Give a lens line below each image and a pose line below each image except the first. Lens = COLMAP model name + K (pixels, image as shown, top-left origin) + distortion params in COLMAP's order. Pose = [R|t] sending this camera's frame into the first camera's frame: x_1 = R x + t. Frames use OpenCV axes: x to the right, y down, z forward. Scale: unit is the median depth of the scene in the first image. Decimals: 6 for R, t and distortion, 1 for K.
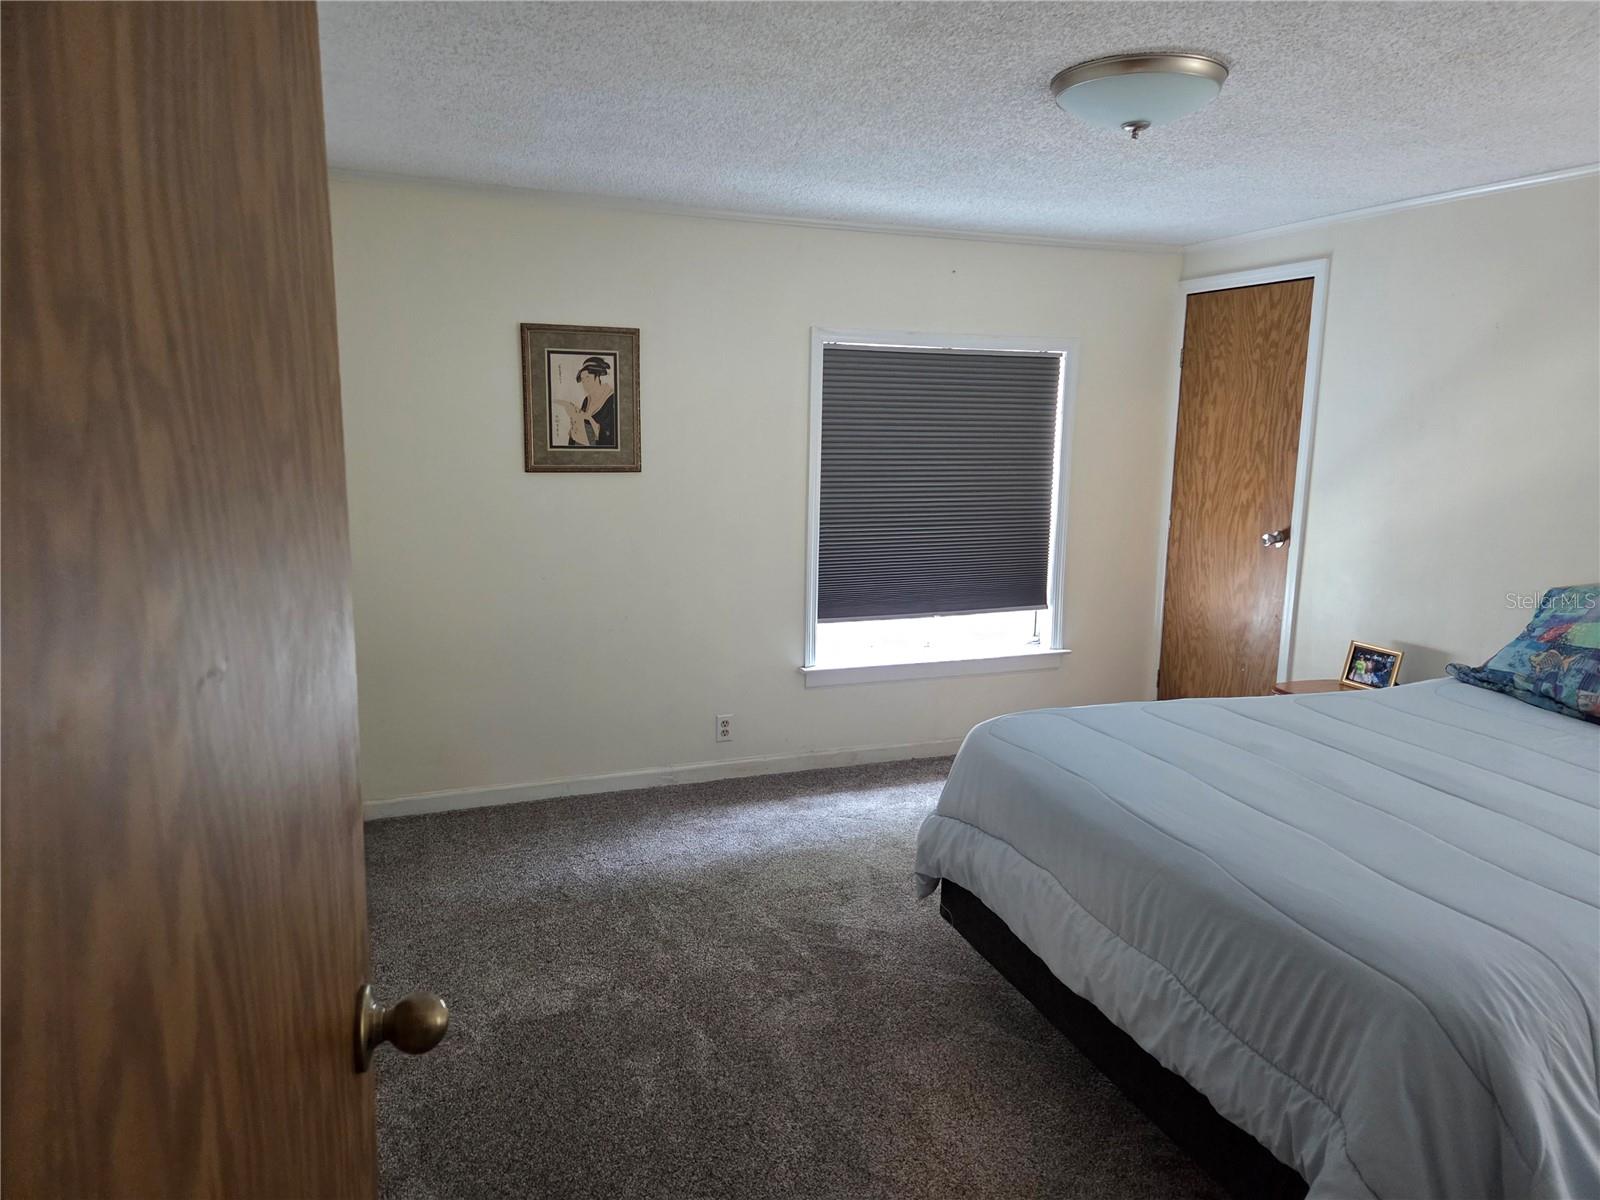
lens RADIAL K [[1066.4, 0, 798.5], [0, 1066.4, 599.2], [0, 0, 1]] dist [-0.001419, -0.004105]
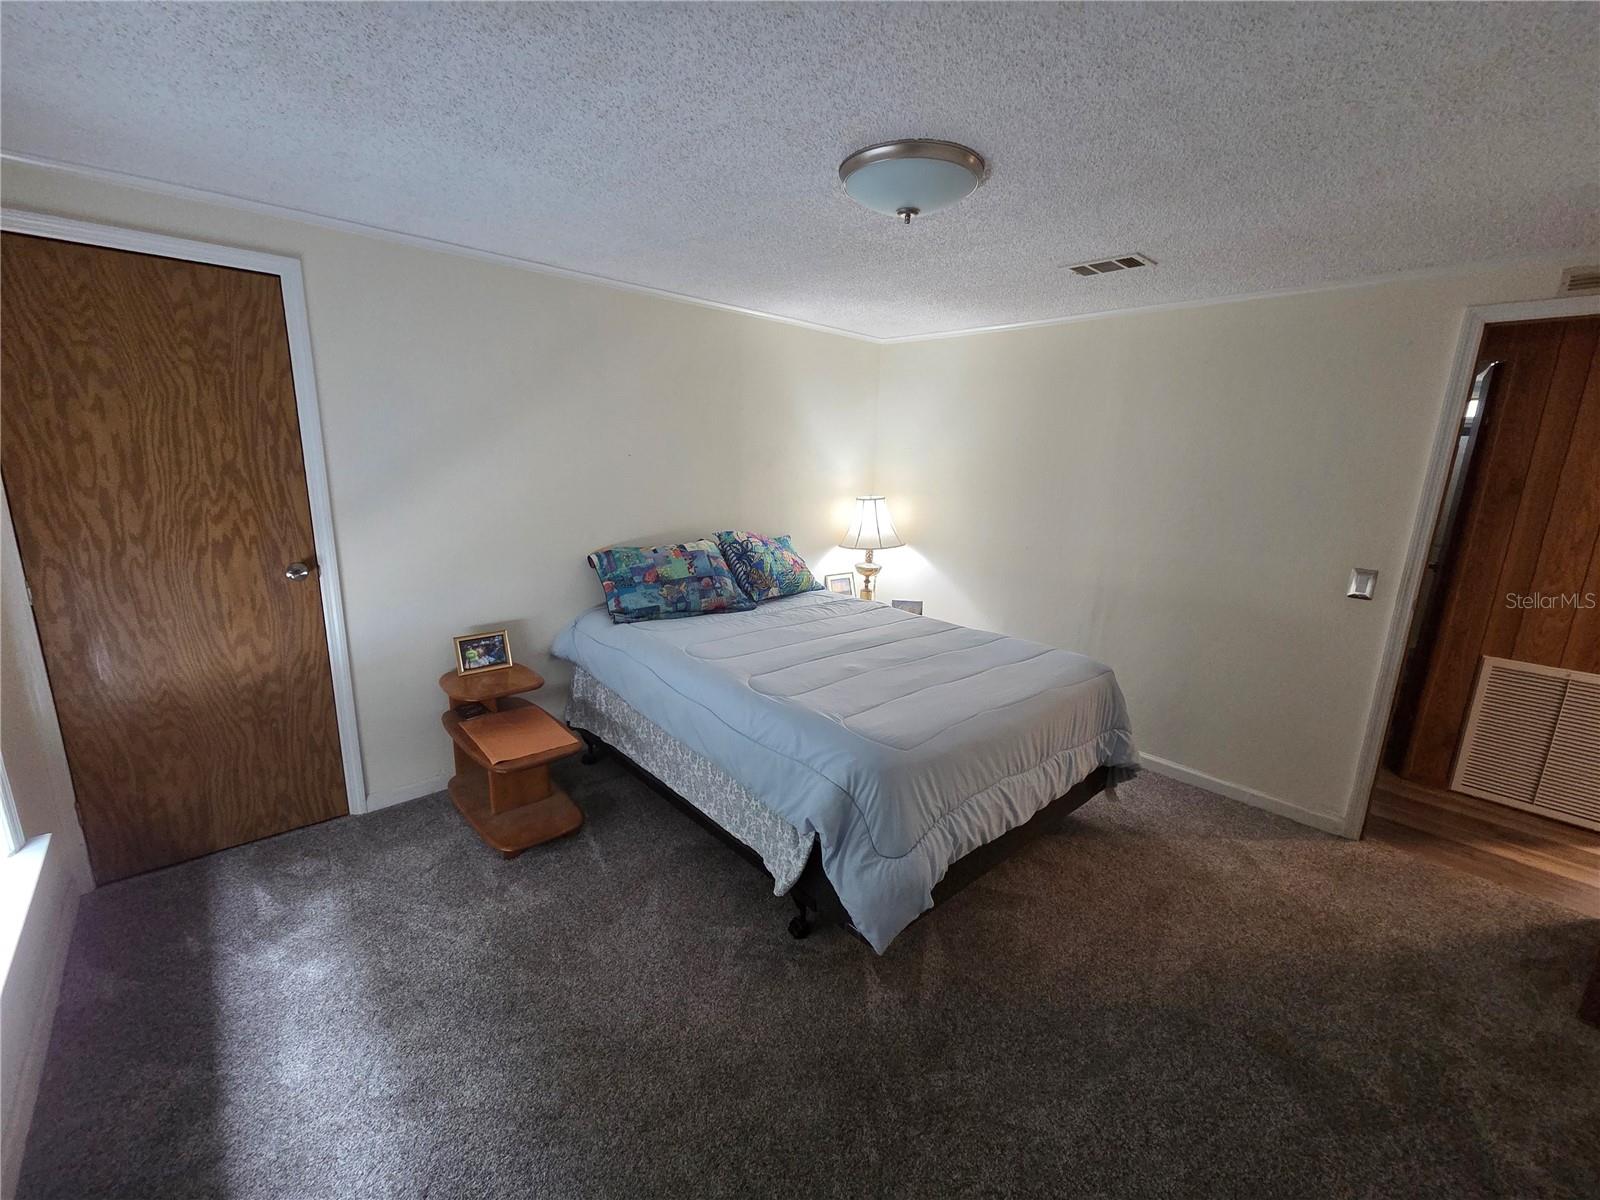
lens RADIAL K [[646.7, 0, 796.9], [0, 646.7, 600.8], [0, 0, 1]] dist [0.004057, 0.000332]
pose [[-0.358935, -0.226333, 0.905505, -0.206339], [0.130490, 0.948457, 0.288794, -0.134303], [-0.924196, 0.221818, -0.310900, 0.767873]]
